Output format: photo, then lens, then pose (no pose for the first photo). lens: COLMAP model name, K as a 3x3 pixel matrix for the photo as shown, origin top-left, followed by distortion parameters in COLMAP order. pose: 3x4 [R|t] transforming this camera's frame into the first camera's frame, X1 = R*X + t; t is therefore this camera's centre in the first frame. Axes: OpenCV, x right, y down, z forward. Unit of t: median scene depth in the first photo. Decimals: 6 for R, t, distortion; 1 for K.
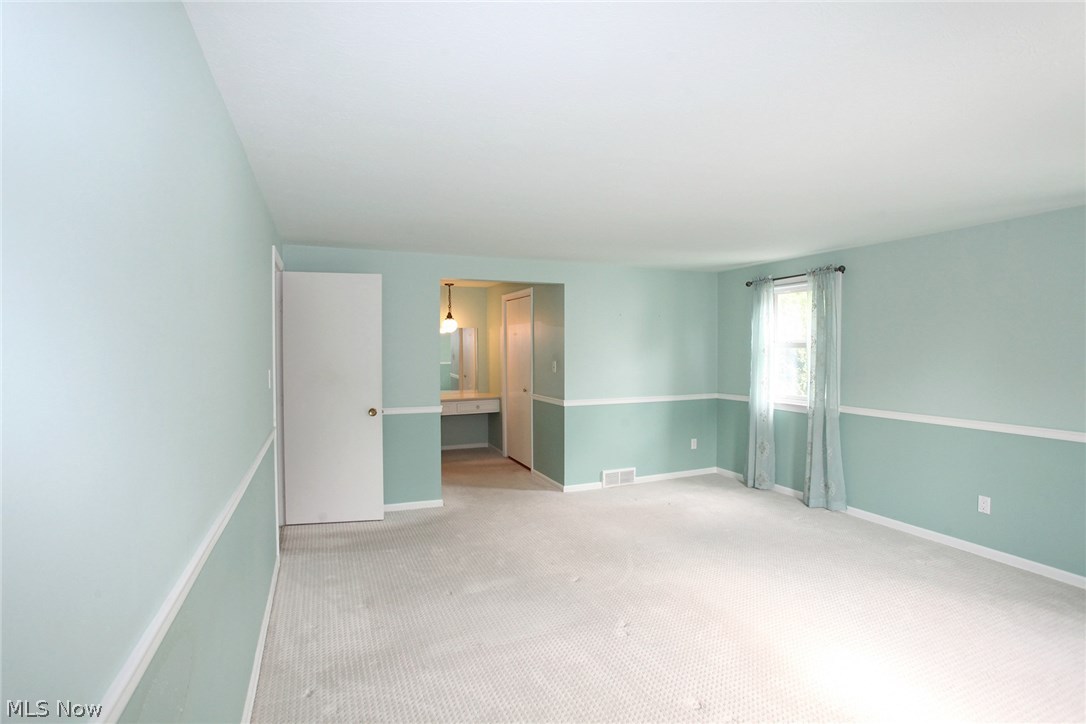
lens RADIAL K [[530.3, 0, 543.0], [0, 530.3, 362.0], [0, 0, 1]] dist [-0.077039, 0.040329]
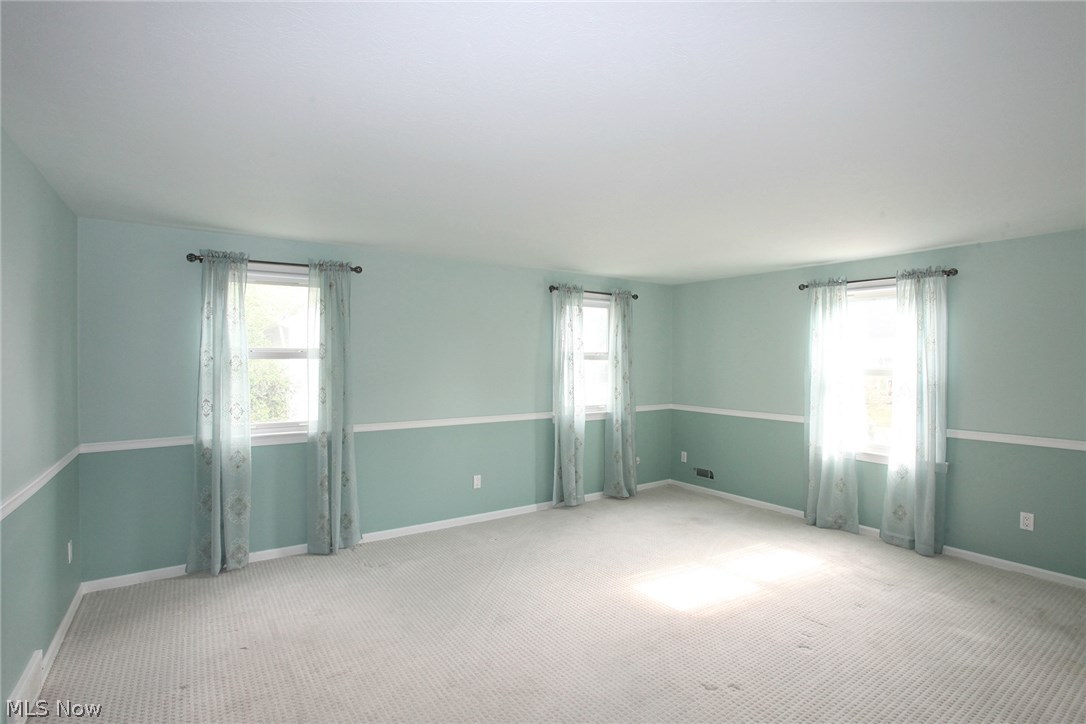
lens RADIAL K [[530.3, 0, 543.0], [0, 530.3, 362.0], [0, 0, 1]] dist [-0.077039, 0.040329]
pose [[-0.200420, -0.000208, 0.979710, -0.365169], [0.023493, 0.999711, 0.005018, -0.019280], [-0.979428, 0.024022, -0.200358, 0.870011]]
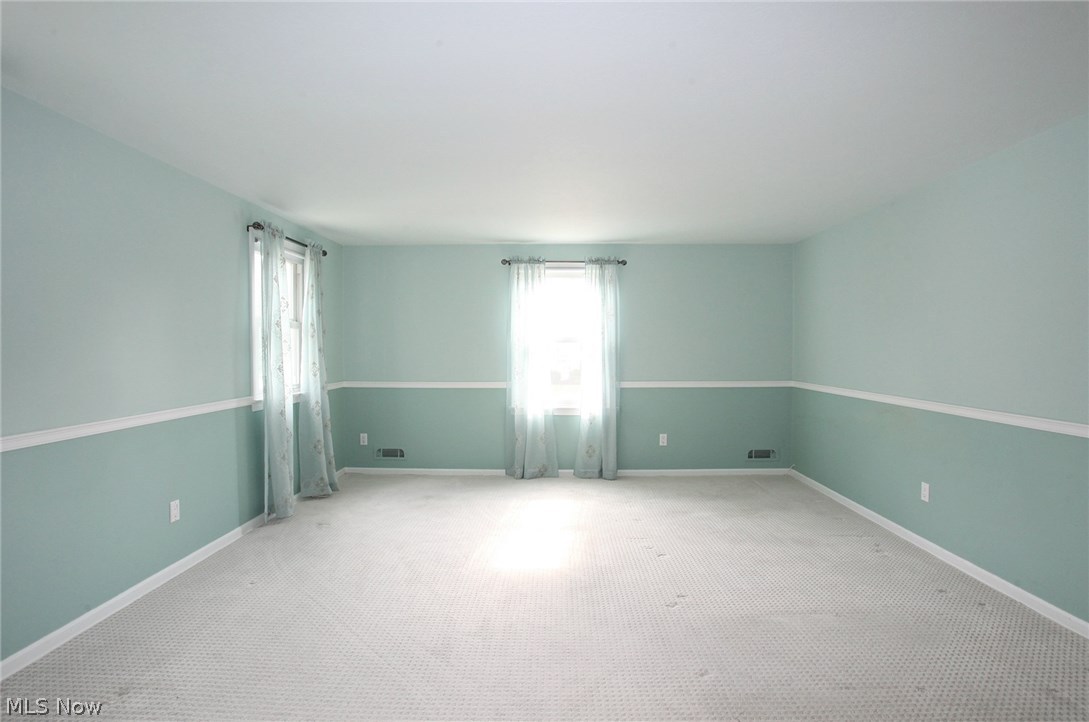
lens RADIAL K [[545.4, 0, 544.5], [0, 545.4, 361.0], [0, 0, 1]] dist [-0.109989, 0.000015]
pose [[-0.911577, -0.003256, 0.411117, -0.155651], [0.017419, 0.998765, 0.046532, -0.002897], [-0.410760, 0.049579, -0.910394, 1.058509]]
